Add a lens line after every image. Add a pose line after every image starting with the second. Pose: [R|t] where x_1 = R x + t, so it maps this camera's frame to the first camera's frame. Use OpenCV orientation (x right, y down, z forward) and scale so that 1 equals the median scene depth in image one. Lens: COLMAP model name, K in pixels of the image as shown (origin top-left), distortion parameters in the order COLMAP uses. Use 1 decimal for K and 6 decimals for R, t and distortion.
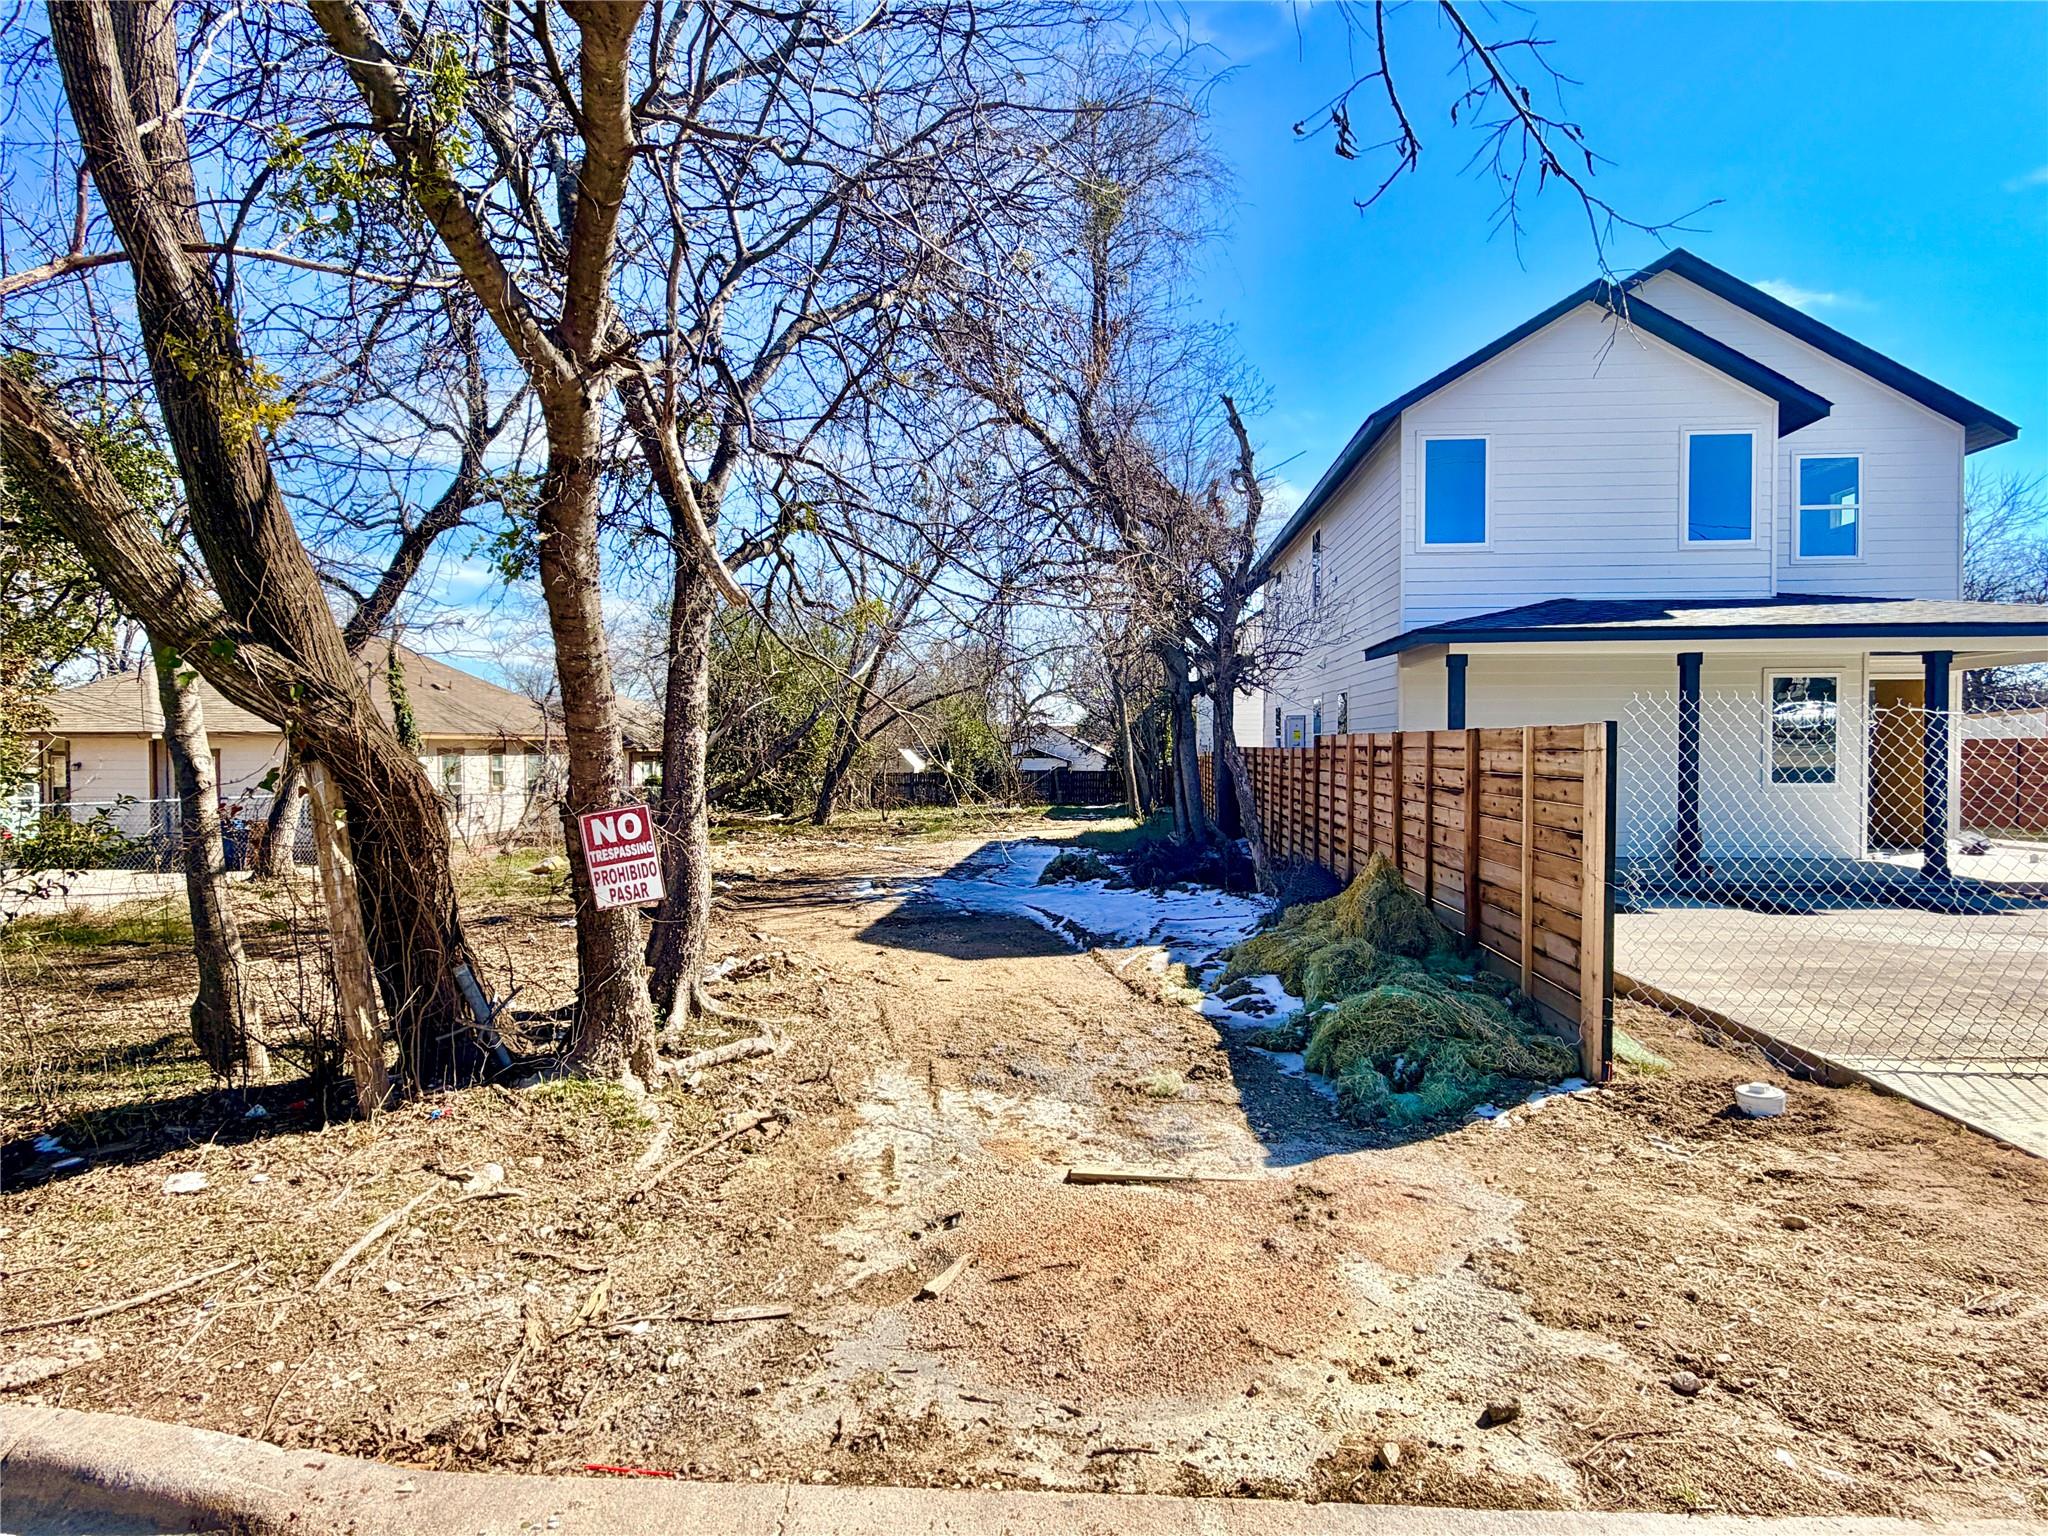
lens RADIAL K [[1065.0, 0, 1024.0], [0, 1065.0, 768.0], [0, 0, 1]] dist [0.001947, 0.000184]
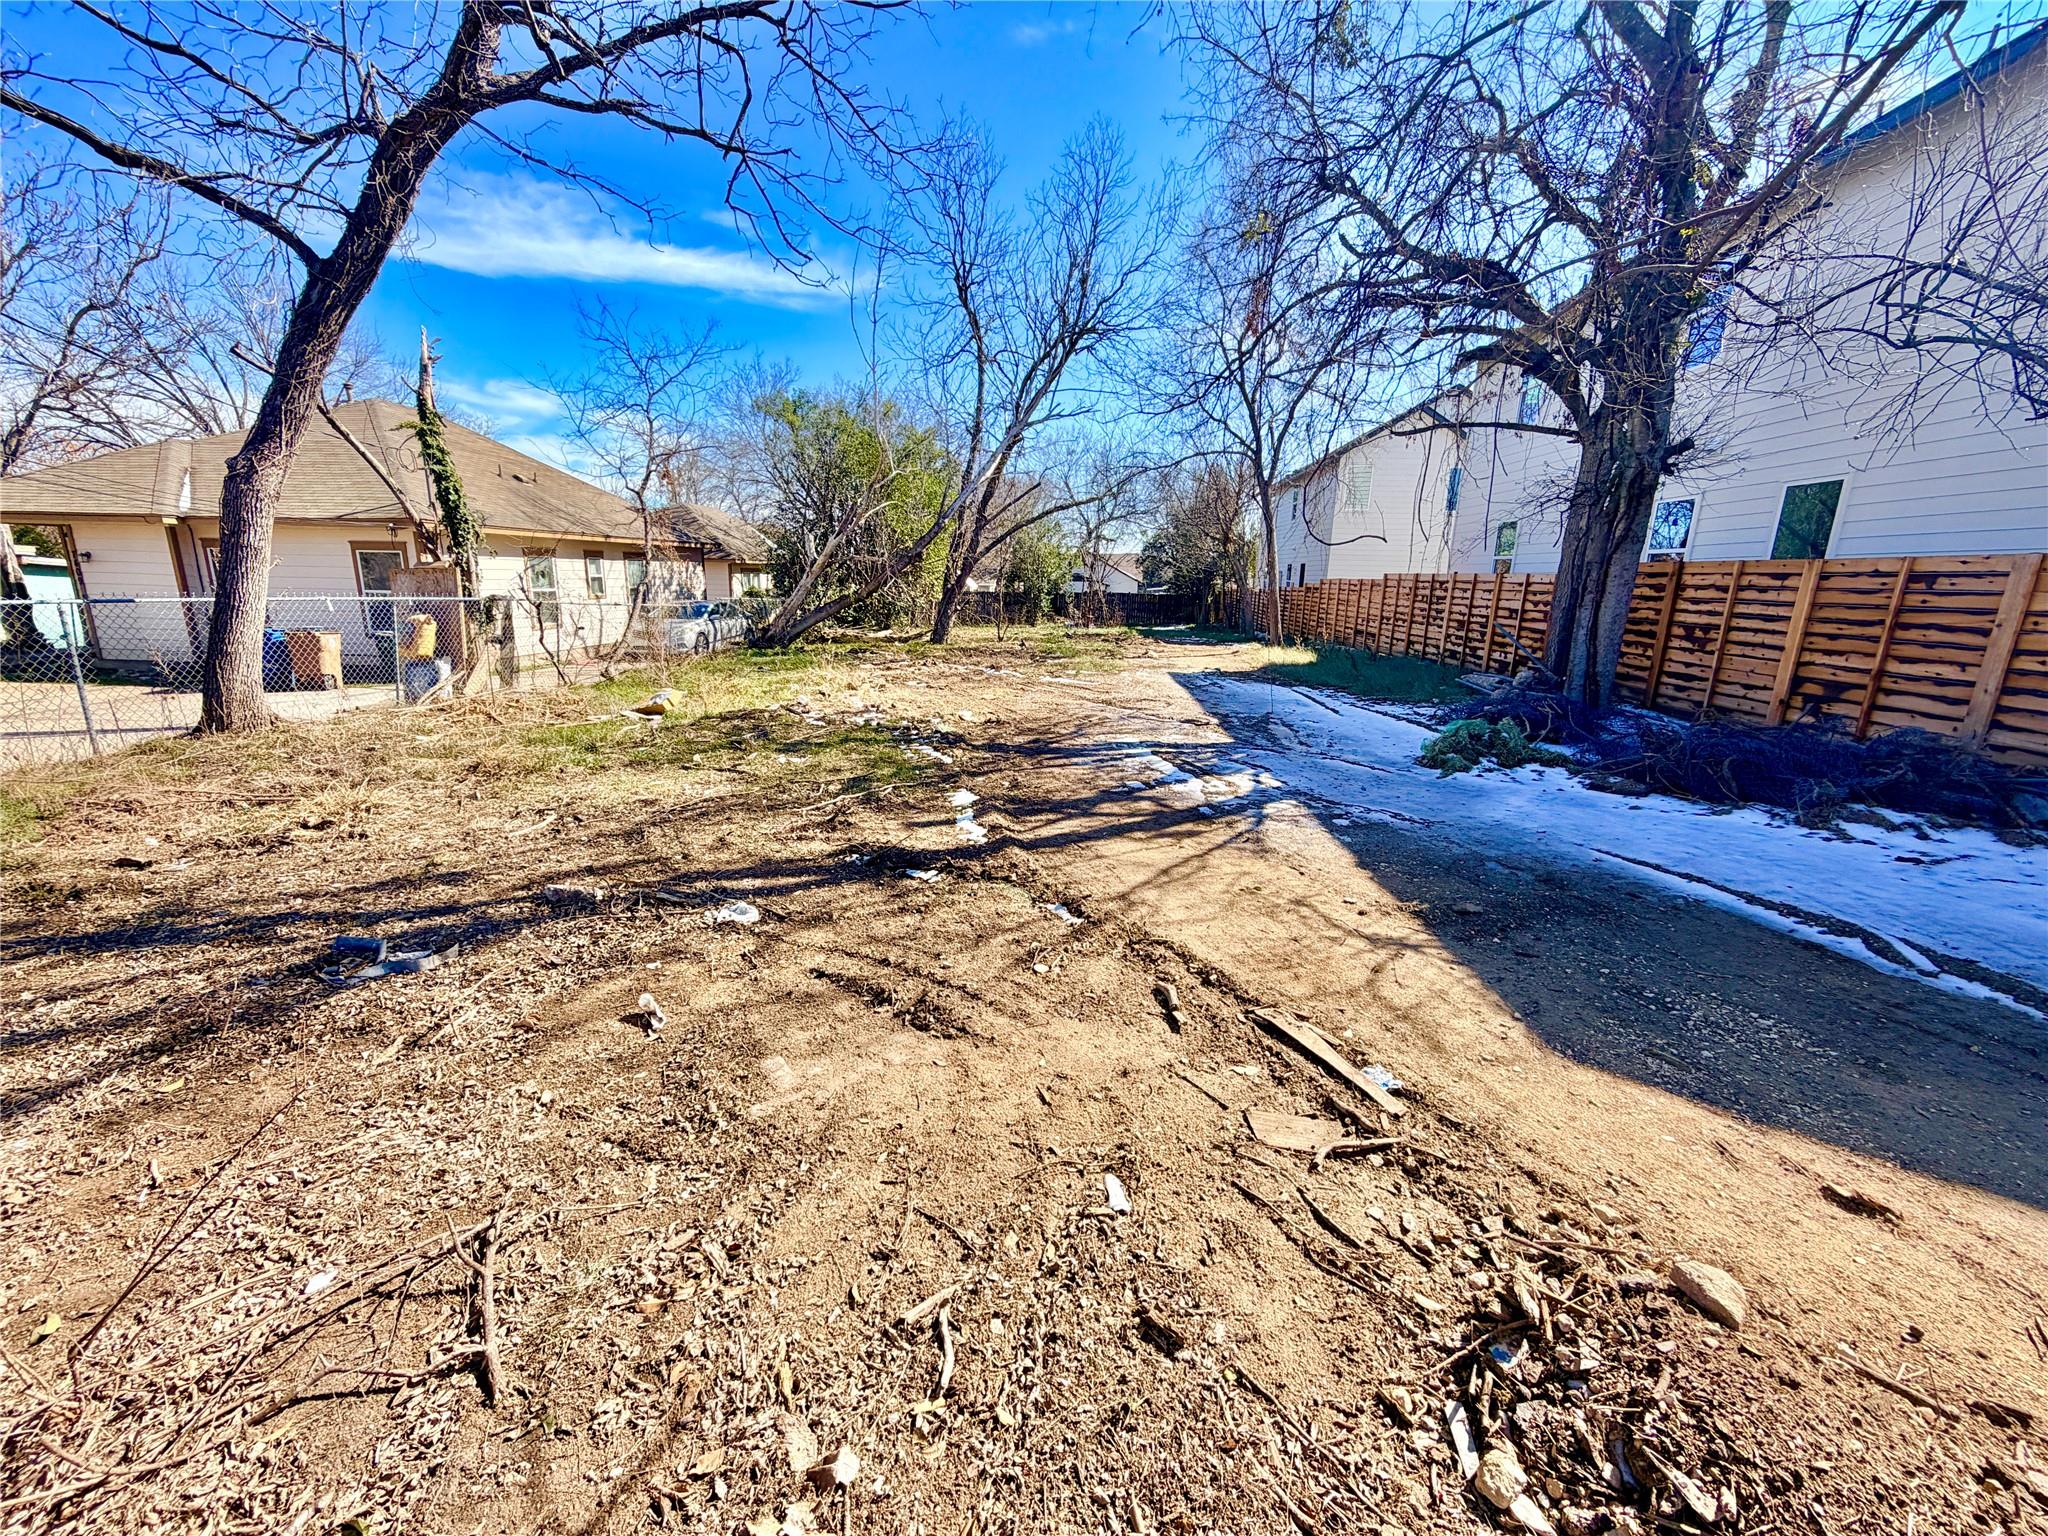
lens RADIAL K [[816.8, 0, 1019.9], [0, 816.8, 769.7], [0, 0, 1]] dist [-0.000947, 0.000421]
pose [[0.999693, 0.024625, 0.002624, -0.254714], [-0.024618, 0.976667, 0.213345, 0.011396], [0.002691, -0.213344, 0.976973, 0.560003]]
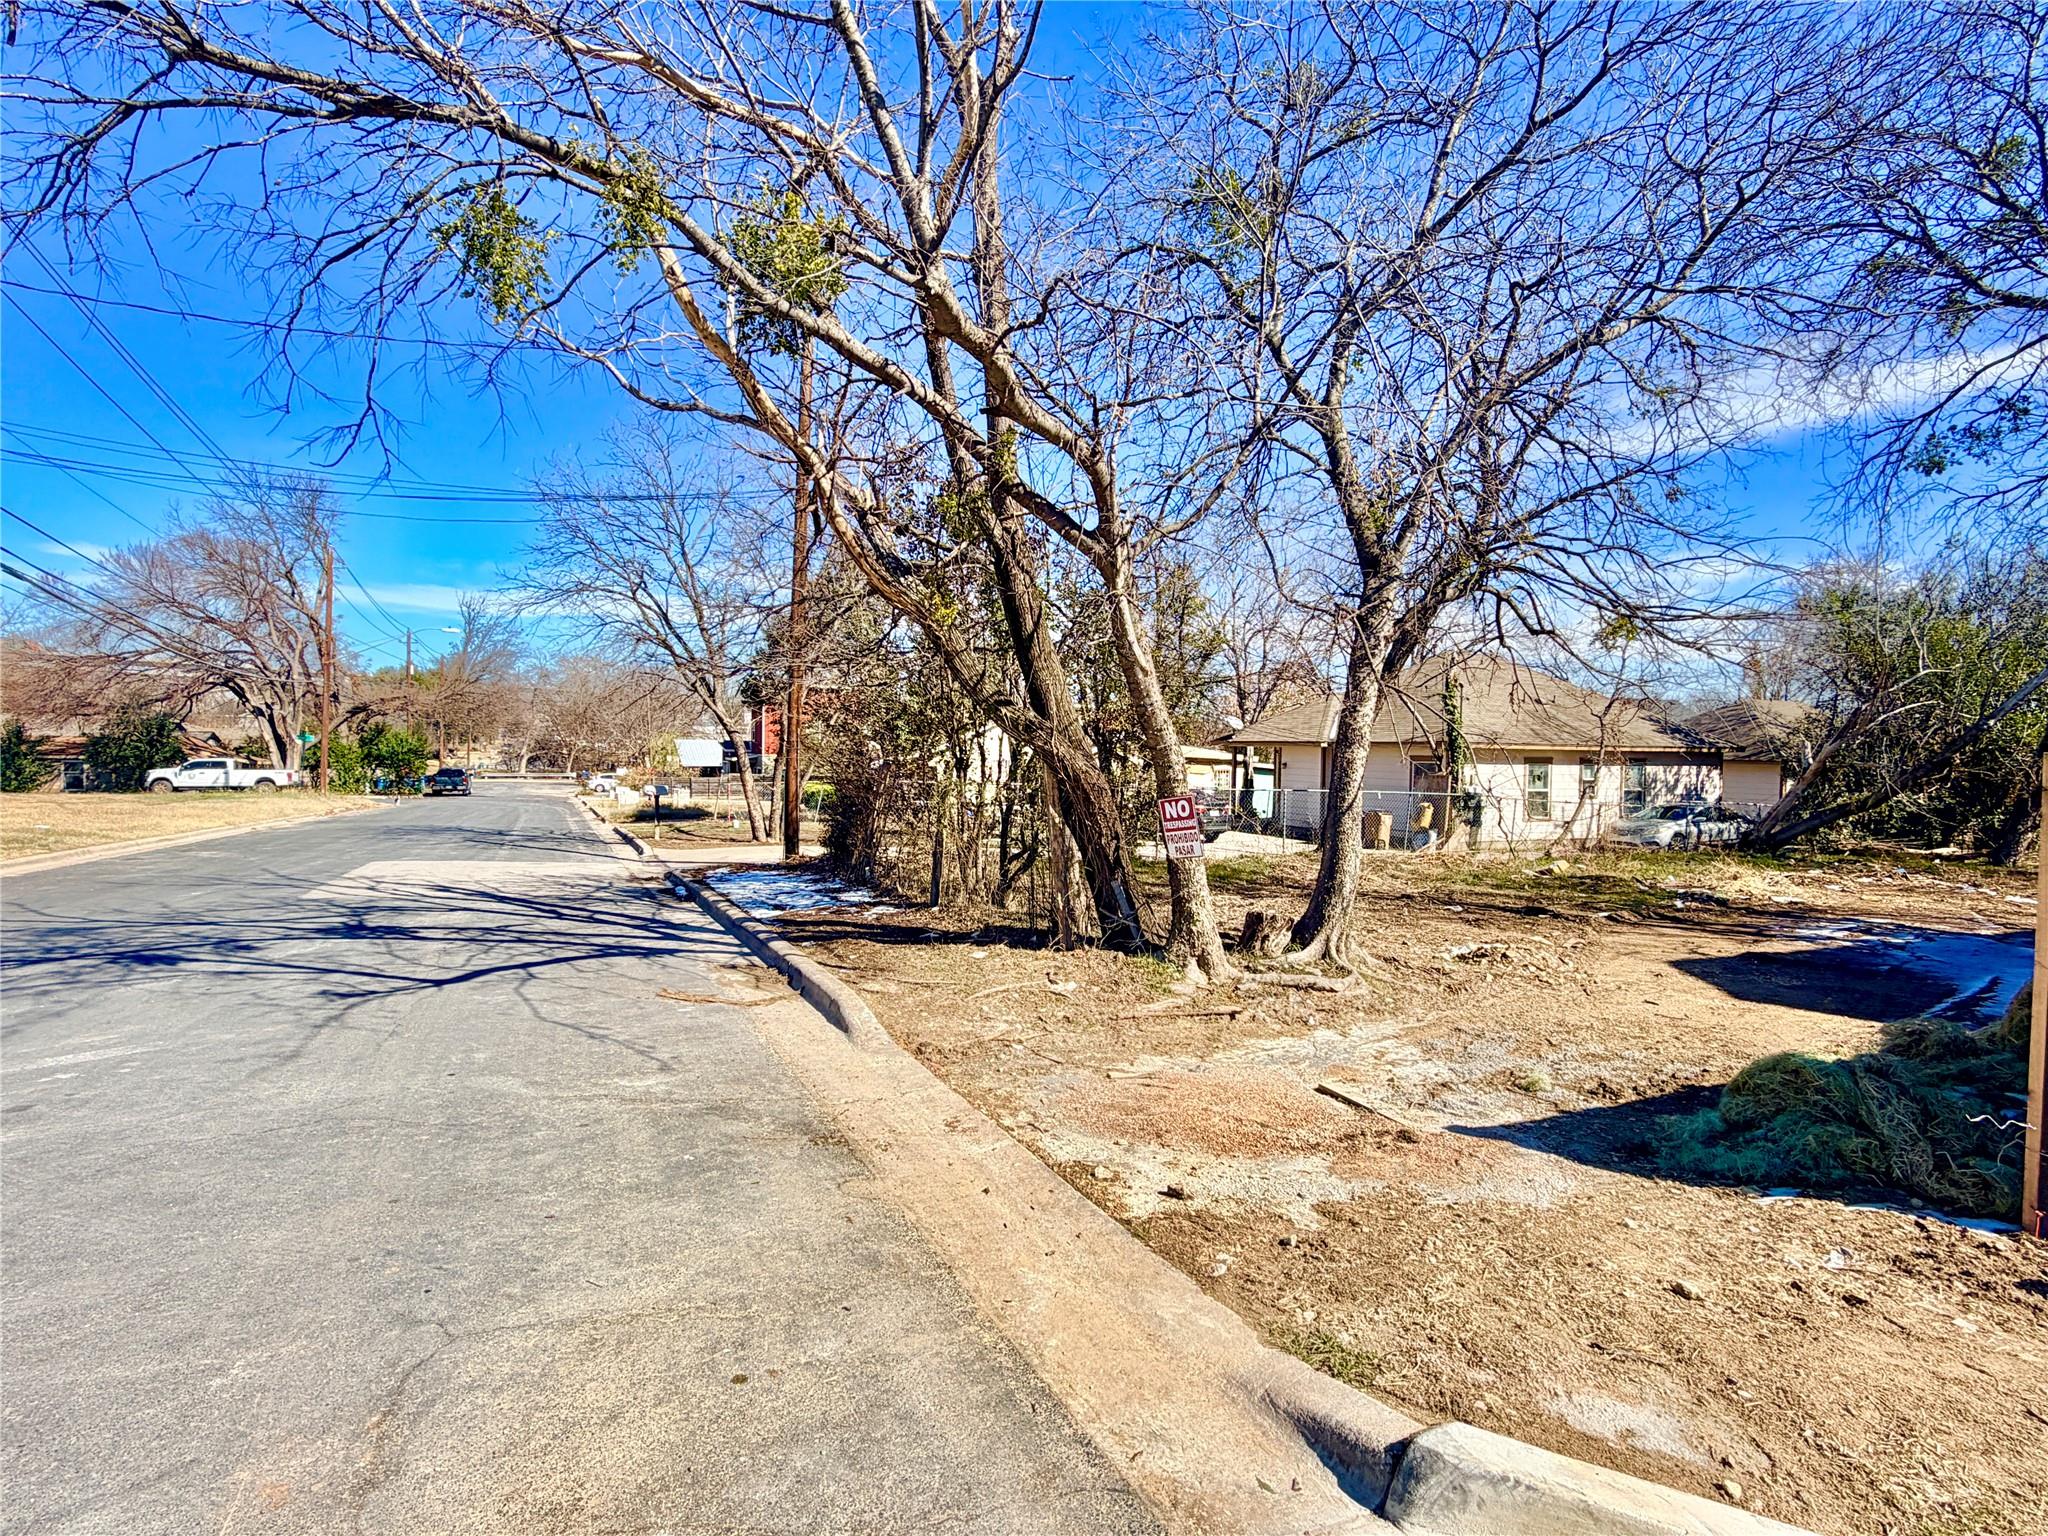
lens RADIAL K [[1065.0, 0, 1024.0], [0, 1065.0, 768.0], [0, 0, 1]] dist [0.001947, 0.000184]
pose [[0.486877, 0.028557, -0.873003, 0.299879], [-0.035539, 0.999285, 0.012868, -0.005995], [0.872747, 0.024761, 0.487544, 0.003662]]
